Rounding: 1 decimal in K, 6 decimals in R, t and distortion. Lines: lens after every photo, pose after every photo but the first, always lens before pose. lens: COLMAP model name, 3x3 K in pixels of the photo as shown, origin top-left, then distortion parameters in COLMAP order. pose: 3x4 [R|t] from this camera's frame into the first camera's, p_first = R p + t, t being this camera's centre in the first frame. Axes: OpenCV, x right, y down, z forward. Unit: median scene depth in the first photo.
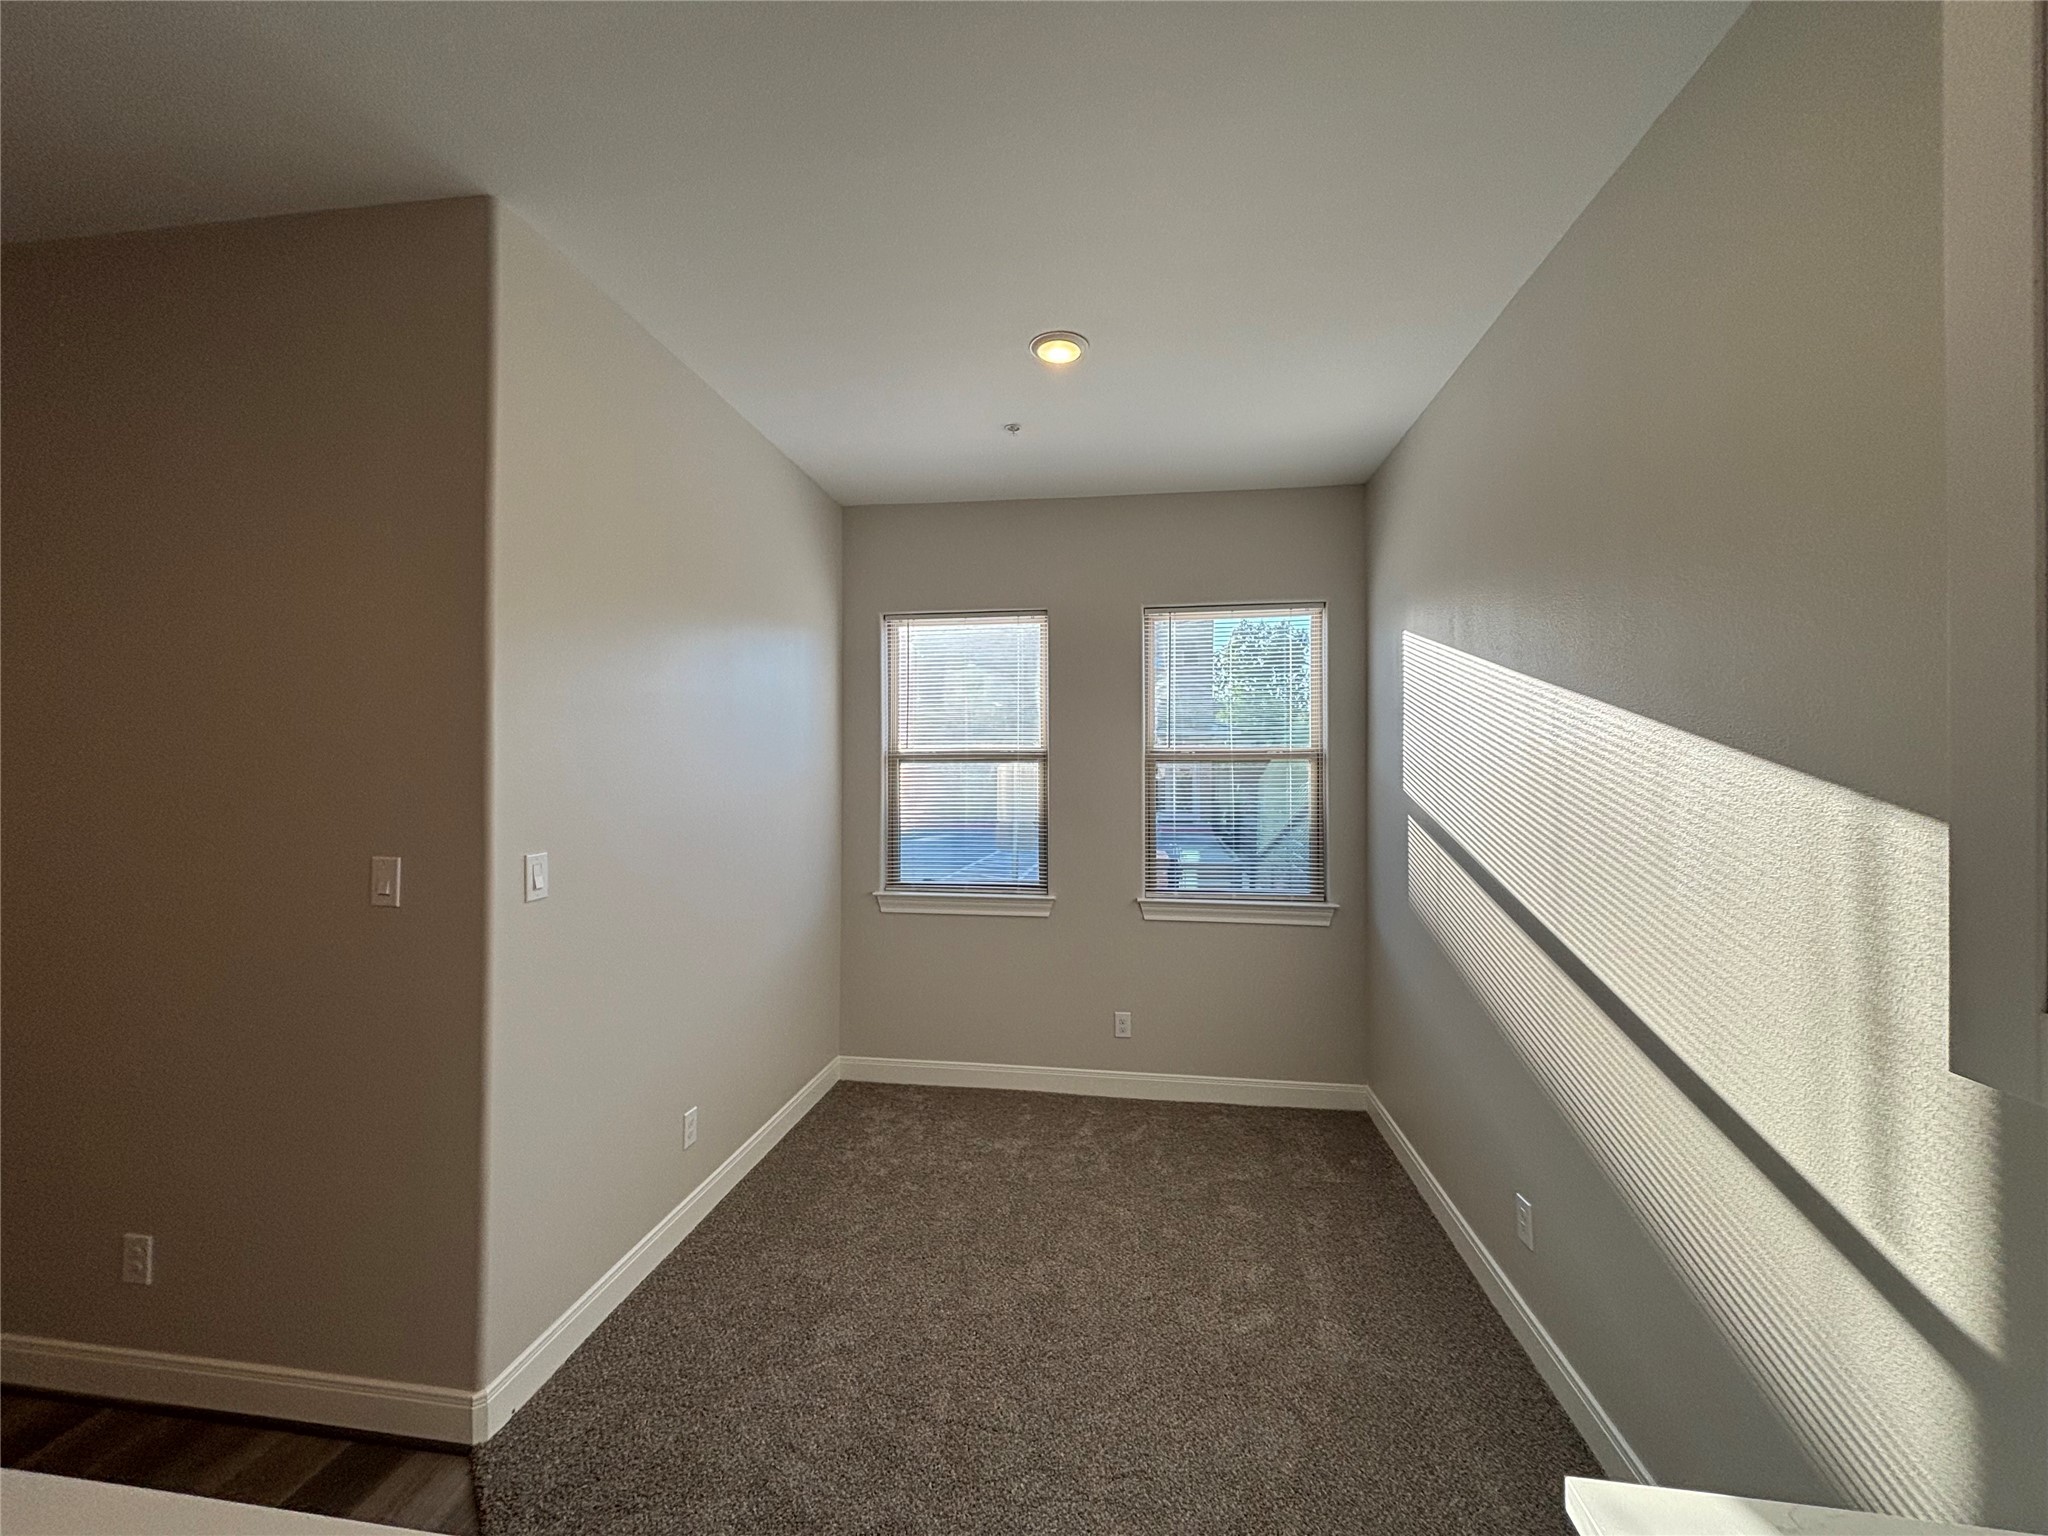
lens RADIAL K [[824.7, 0, 1018.2], [0, 824.7, 770.5], [0, 0, 1]] dist [0.001033, -0.000533]
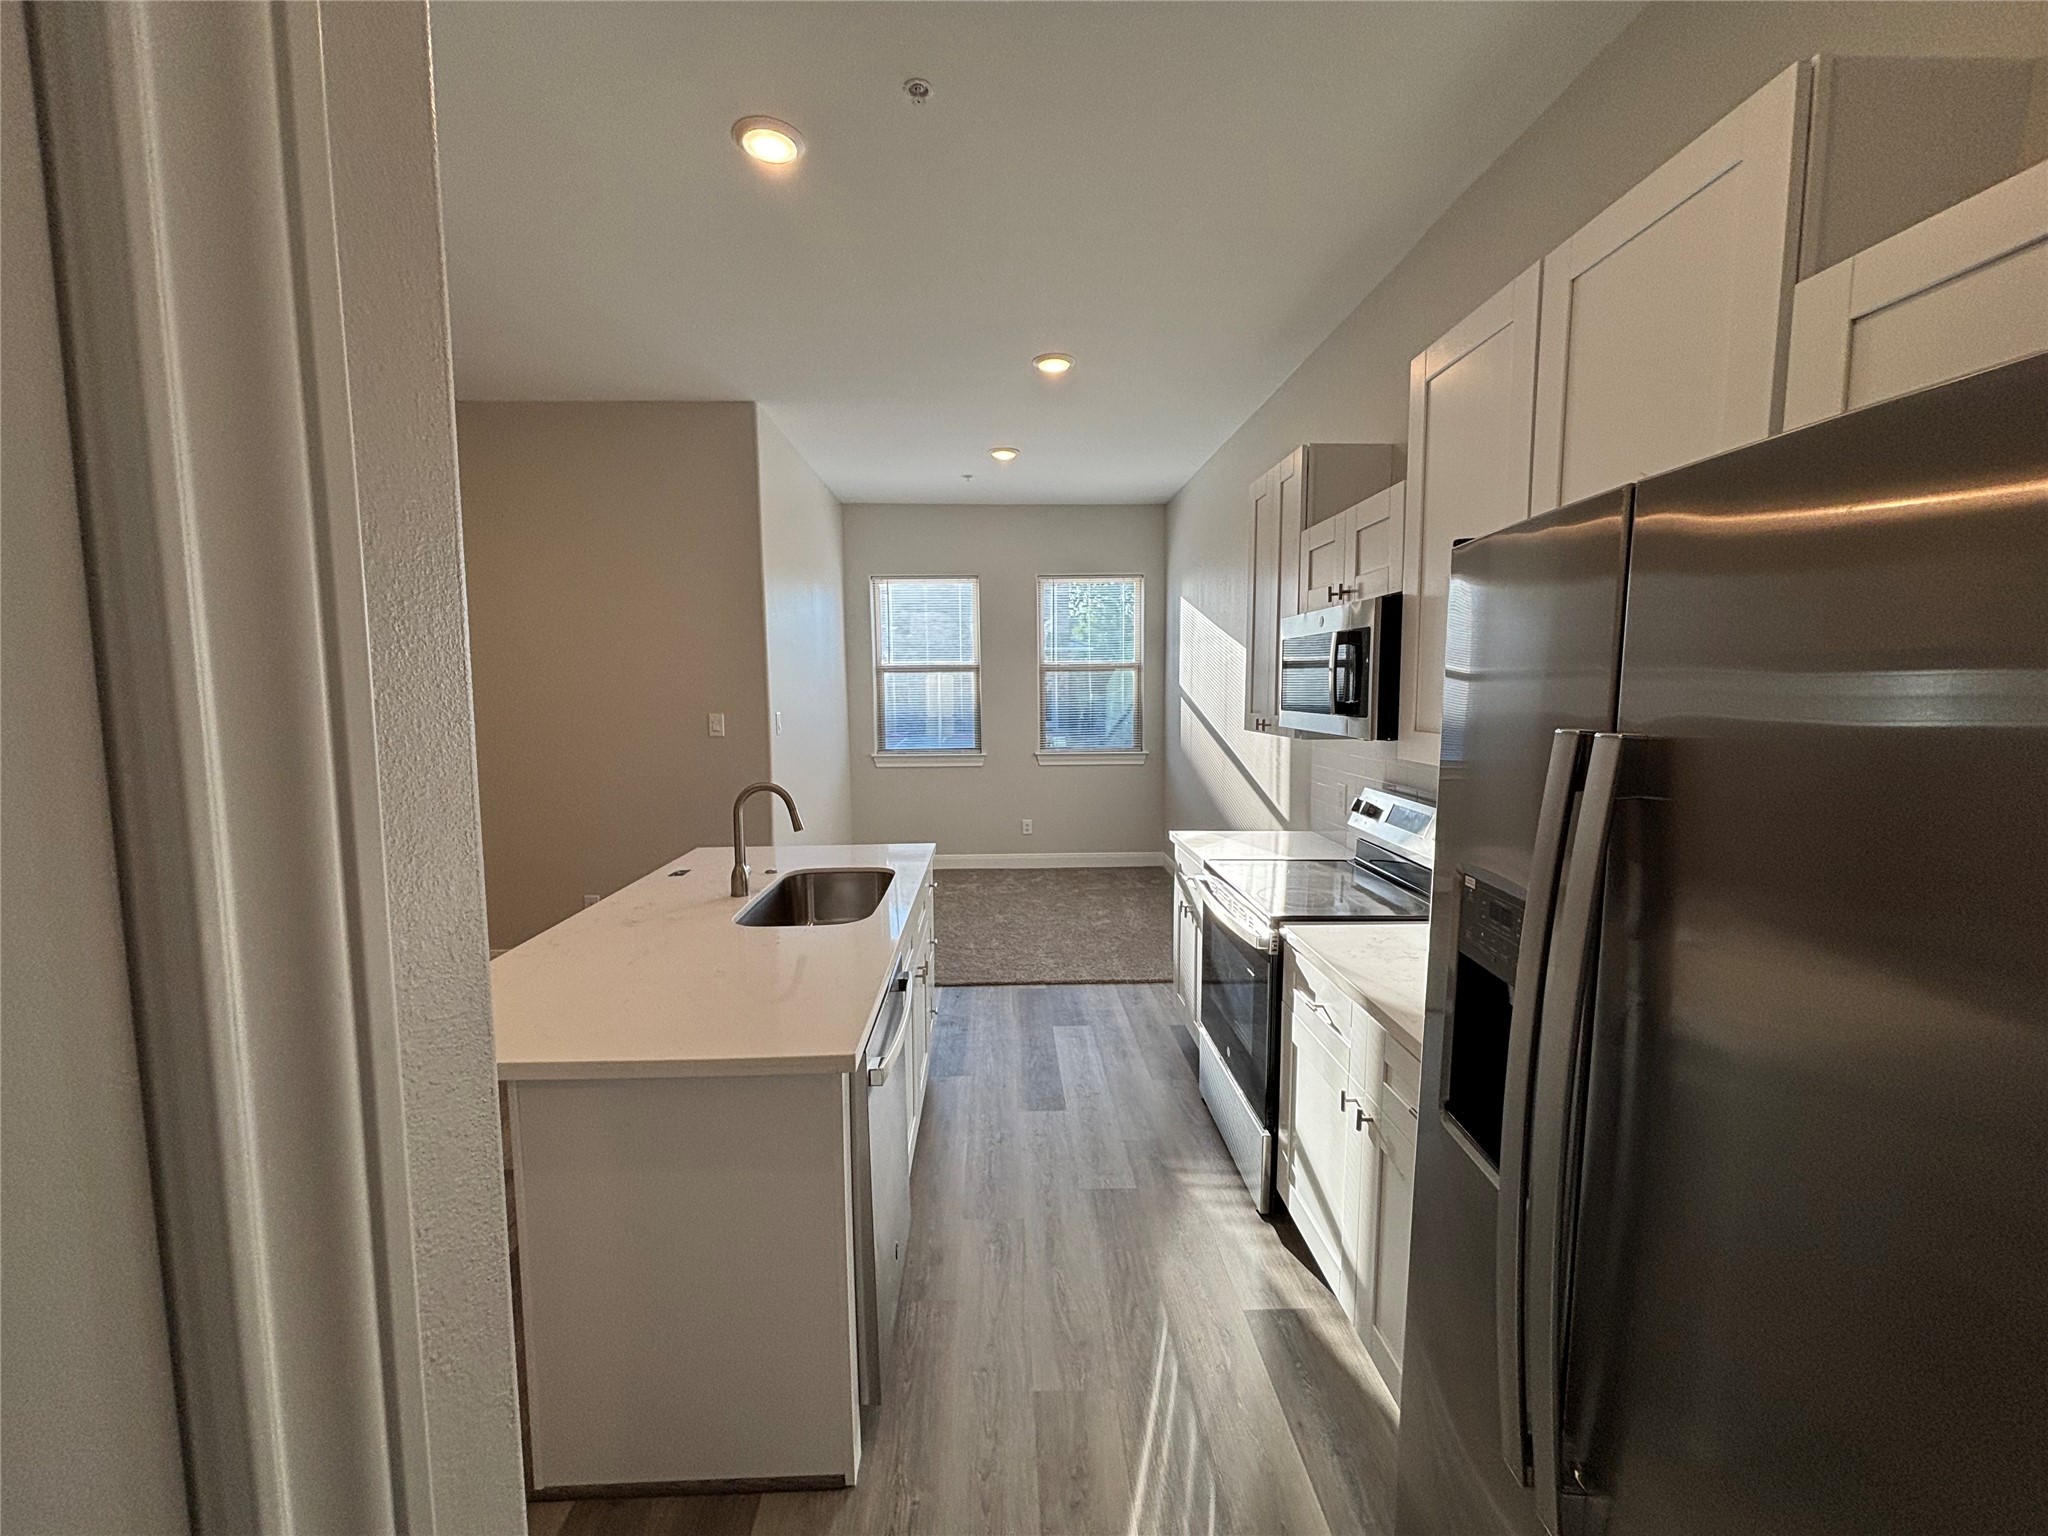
lens RADIAL K [[824.7, 0, 1024.4], [0, 824.7, 773.3], [0, 0, 1]] dist [0.001033, -0.000533]
pose [[0.983774, -0.027586, 0.177280, -0.169457], [0.008853, 0.994369, 0.105600, 0.018340], [-0.179194, -0.102317, 0.978479, -0.617717]]
